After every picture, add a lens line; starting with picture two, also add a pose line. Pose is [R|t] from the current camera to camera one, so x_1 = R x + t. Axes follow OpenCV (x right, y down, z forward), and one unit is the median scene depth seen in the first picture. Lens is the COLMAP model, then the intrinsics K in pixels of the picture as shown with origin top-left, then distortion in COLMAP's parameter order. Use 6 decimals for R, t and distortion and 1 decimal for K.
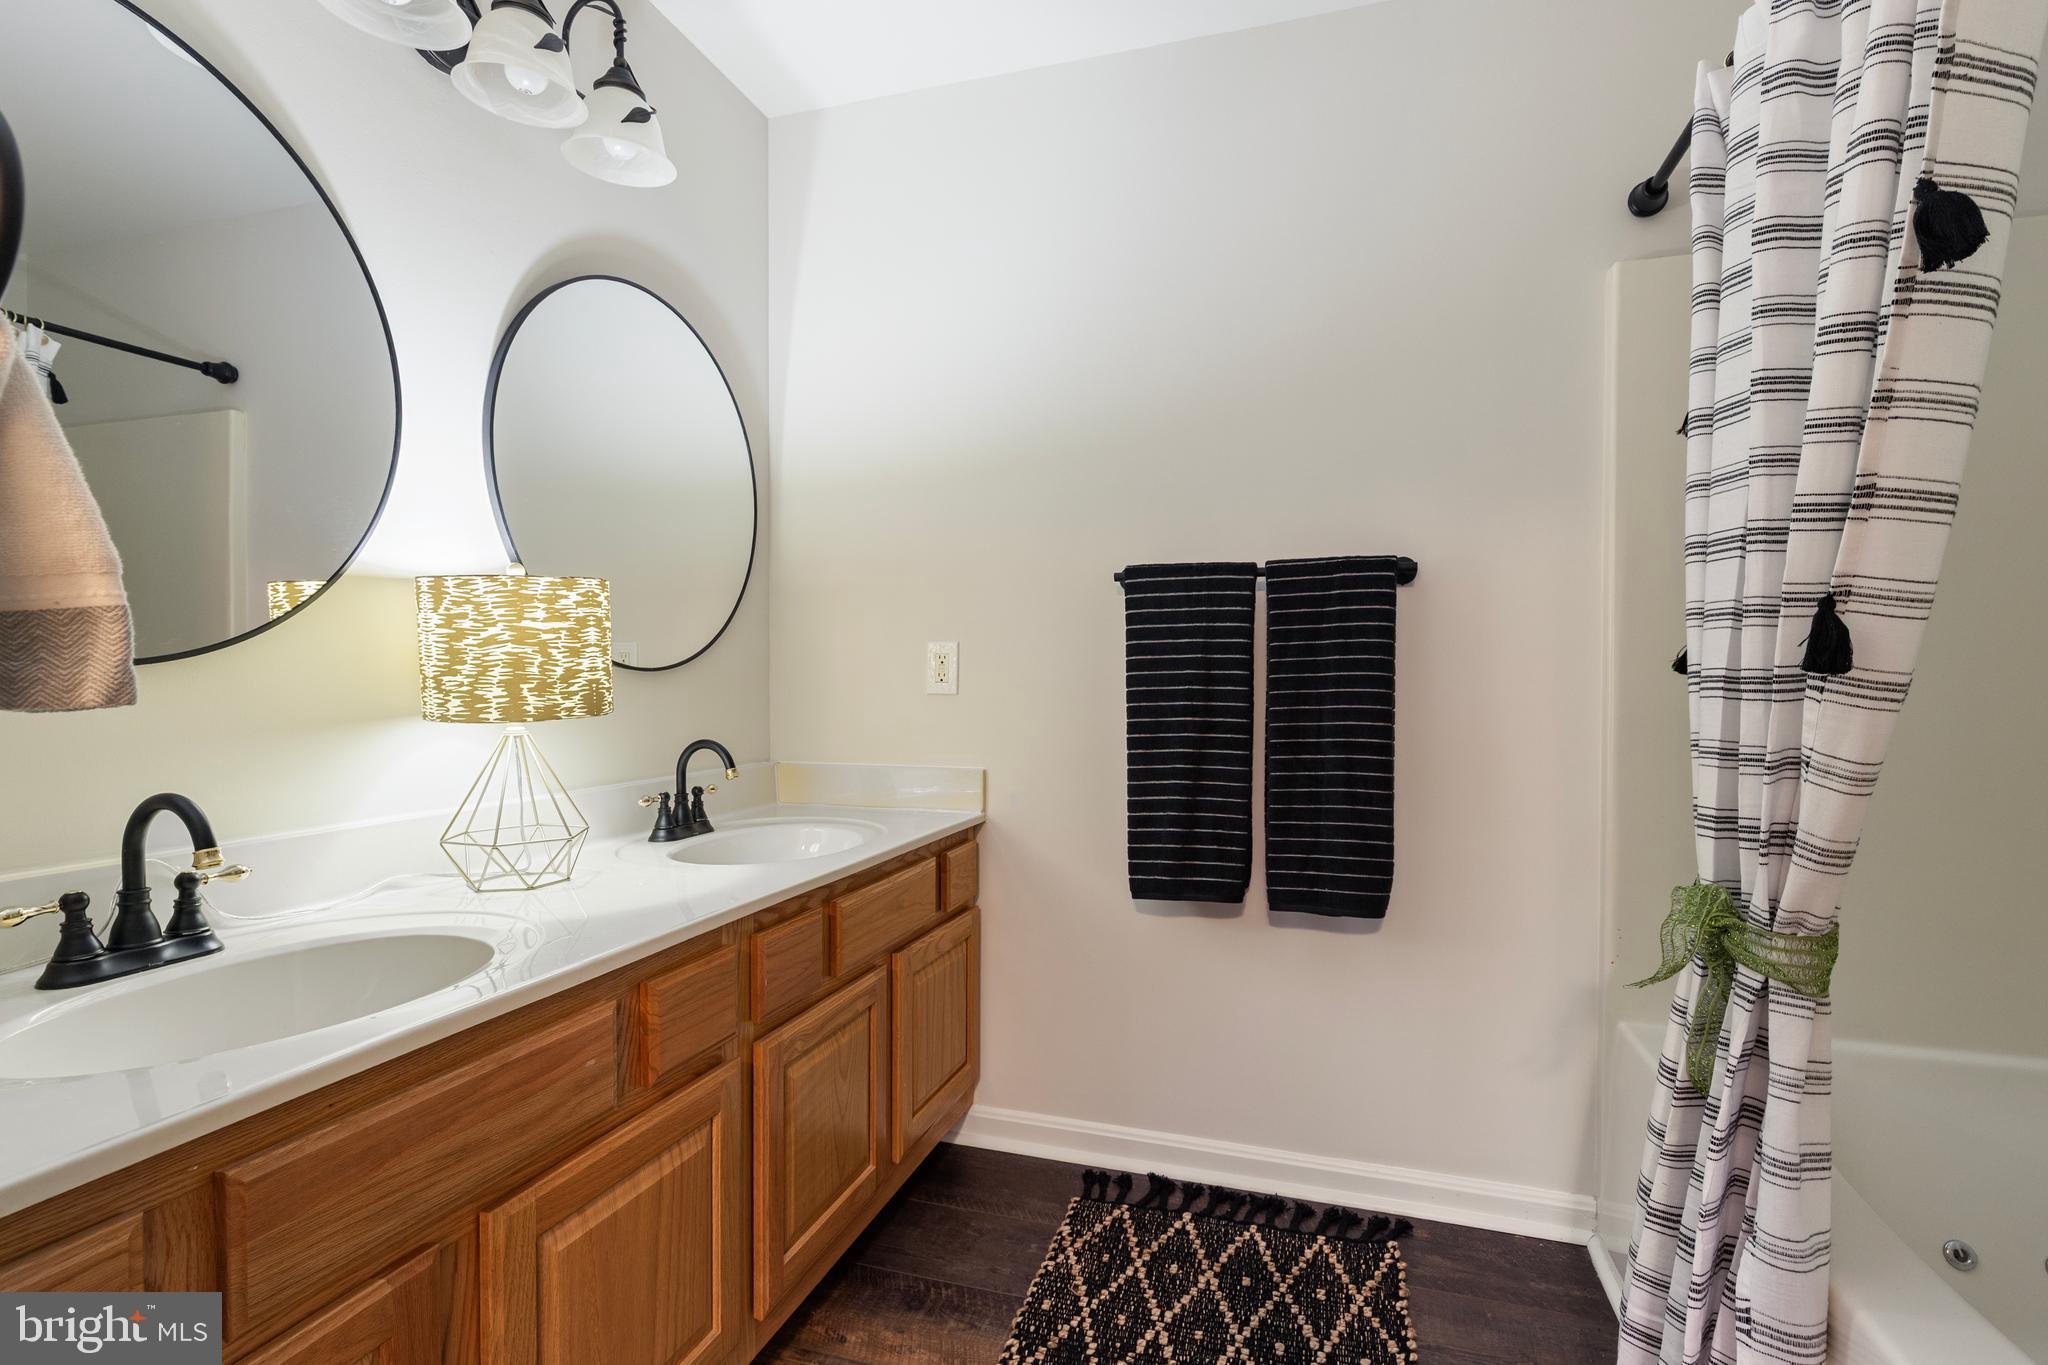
lens RADIAL K [[964.1, 0, 1034.0], [0, 964.1, 691.3], [0, 0, 1]] dist [0.004942, 0.000088]
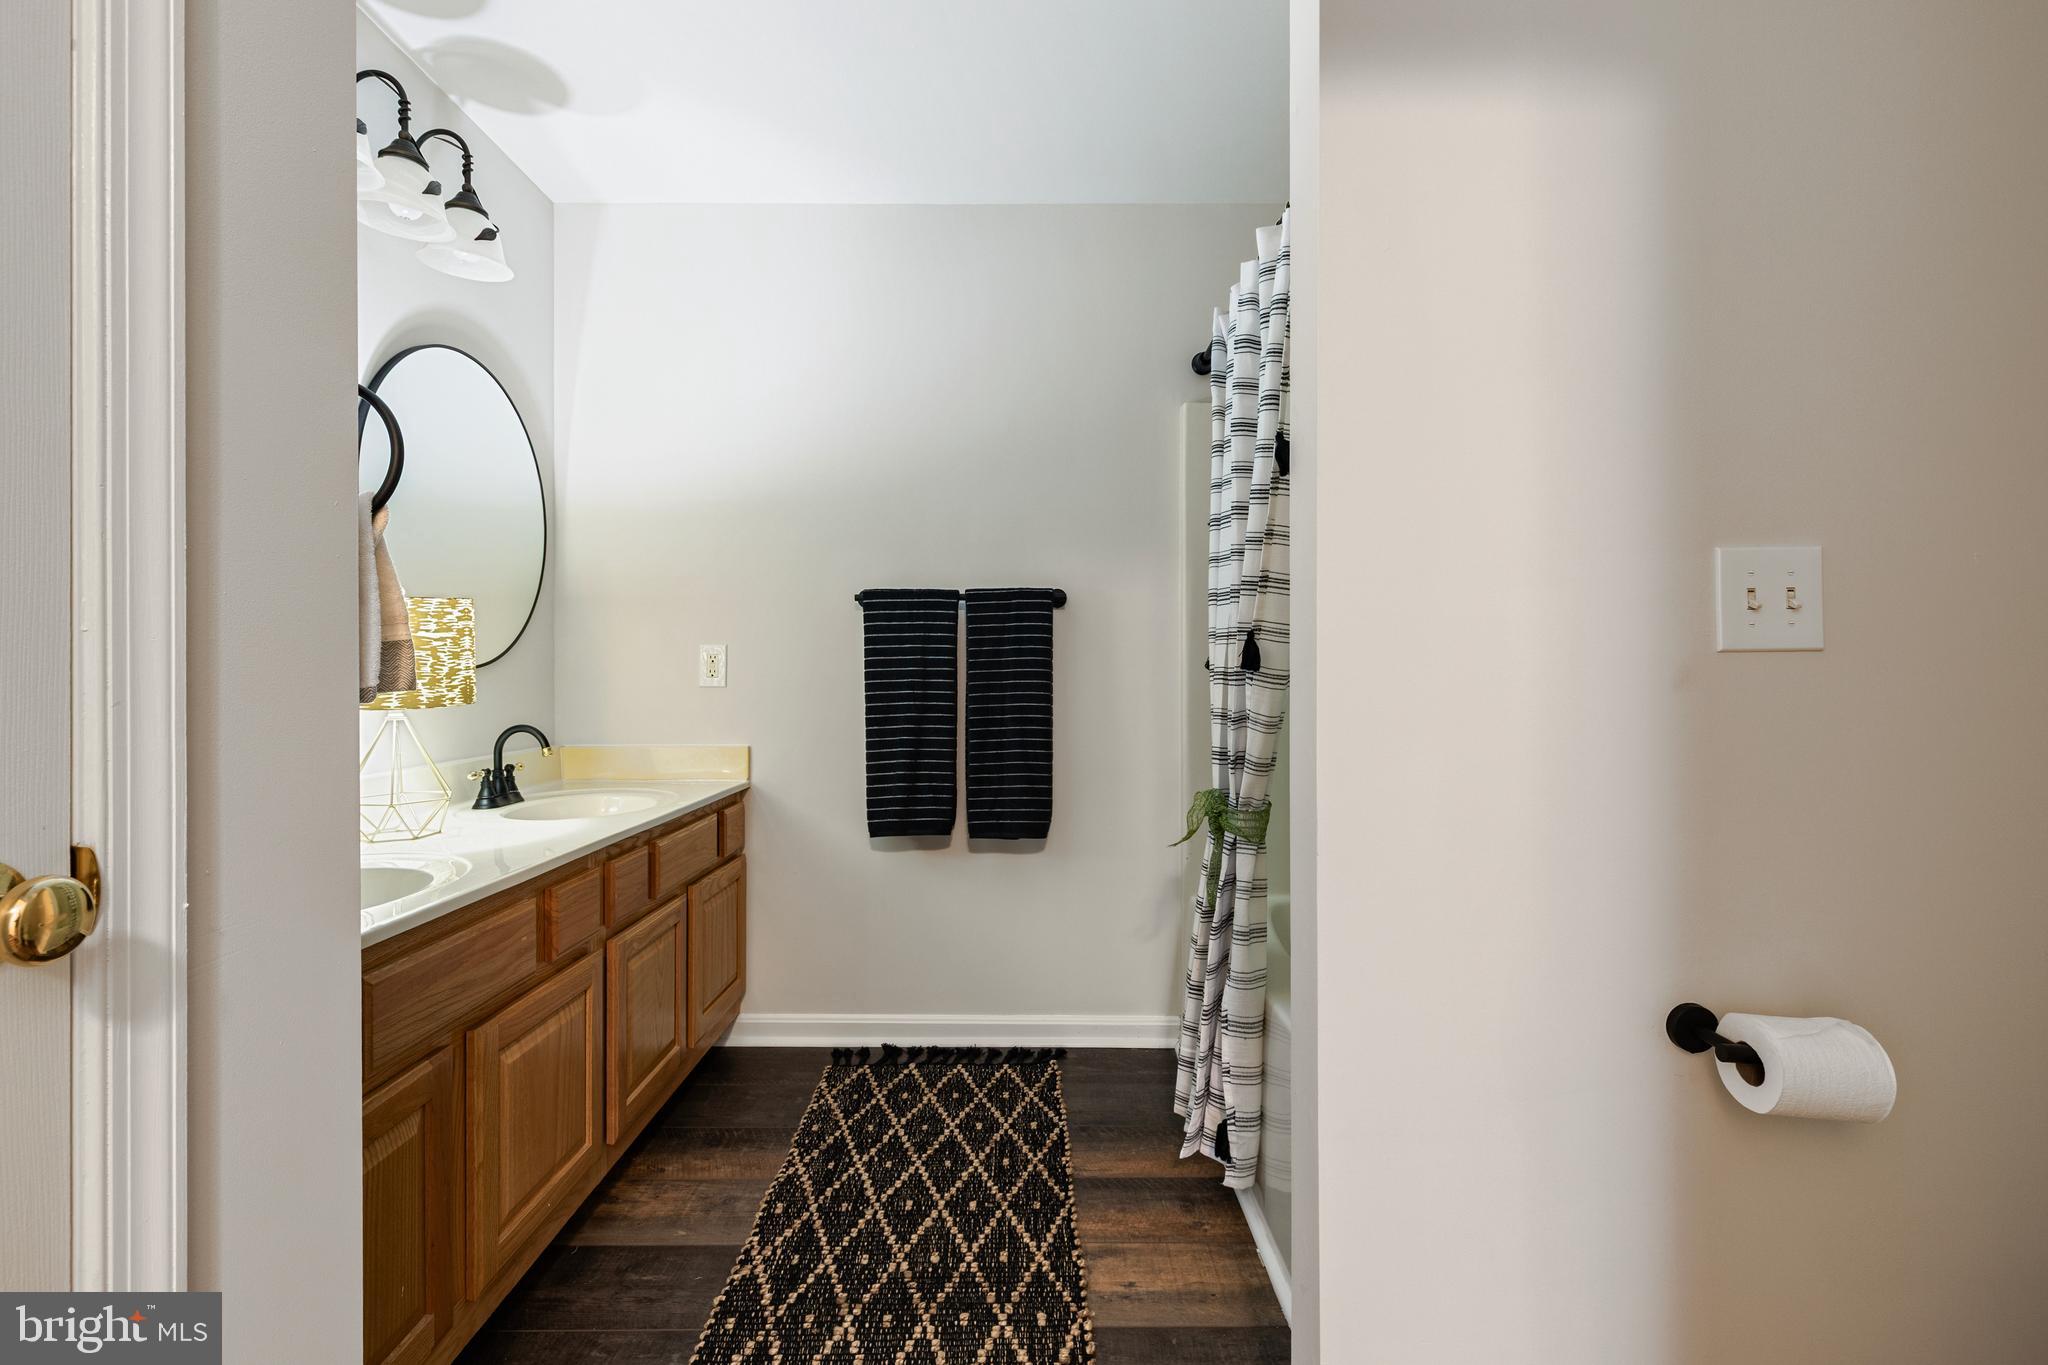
lens RADIAL K [[918.4, 0, 1012.0], [0, 918.4, 675.6], [0, 0, 1]] dist [0.002872, 0.000146]
pose [[0.956445, -0.003917, 0.291887, -0.097160], [0.006827, 0.999937, -0.008951, 0.002623], [-0.291834, 0.010554, 0.956411, -0.338086]]
